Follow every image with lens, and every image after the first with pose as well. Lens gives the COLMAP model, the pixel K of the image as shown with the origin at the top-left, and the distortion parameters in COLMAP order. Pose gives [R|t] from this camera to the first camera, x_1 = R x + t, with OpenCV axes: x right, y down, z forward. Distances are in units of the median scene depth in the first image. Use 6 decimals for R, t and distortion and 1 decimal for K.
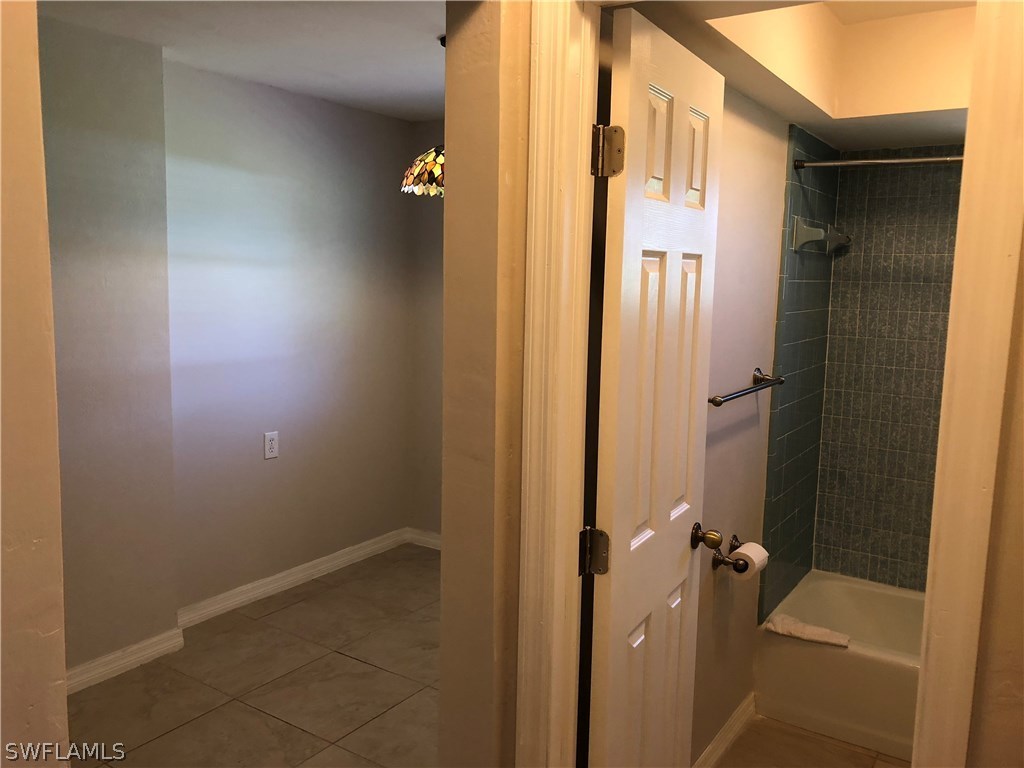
lens RADIAL K [[842.6, 0, 502.4], [0, 842.6, 369.9], [0, 0, 1]] dist [0.039439, -0.047451]
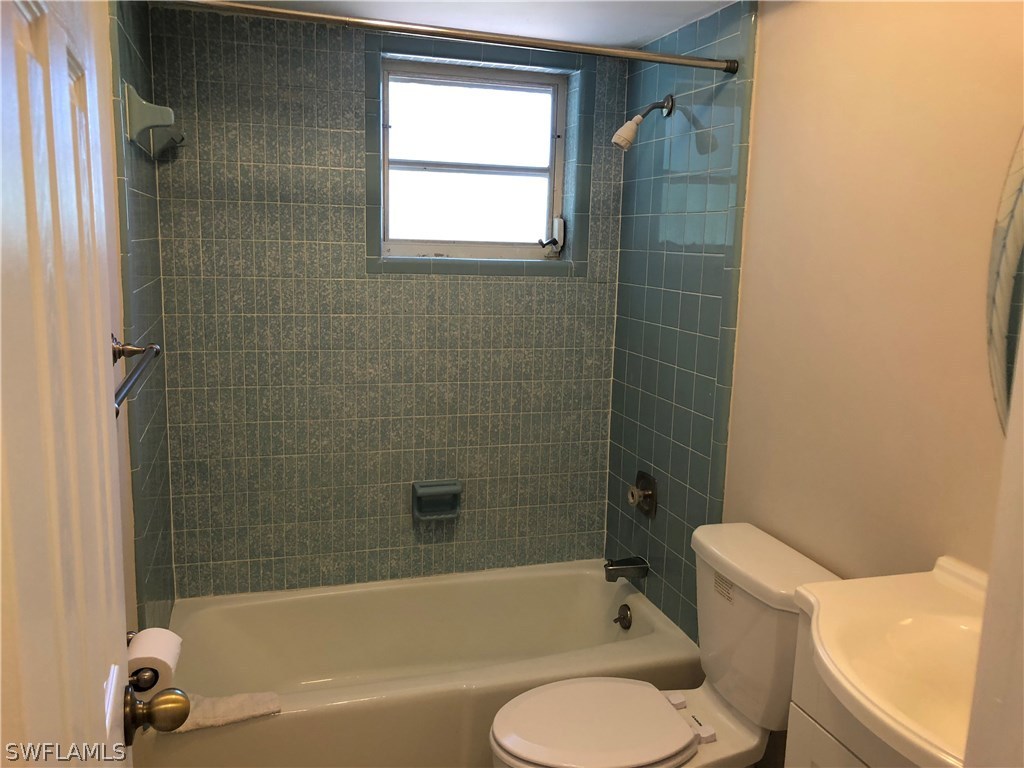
lens RADIAL K [[830.0, 0, 514.9], [0, 830.0, 370.7], [0, 0, 1]] dist [0.185587, -0.525461]
pose [[0.626160, -0.134632, 0.767983, 0.021236], [0.077181, 0.990844, 0.110772, -0.019398], [-0.775865, -0.010087, 0.630818, 0.350725]]
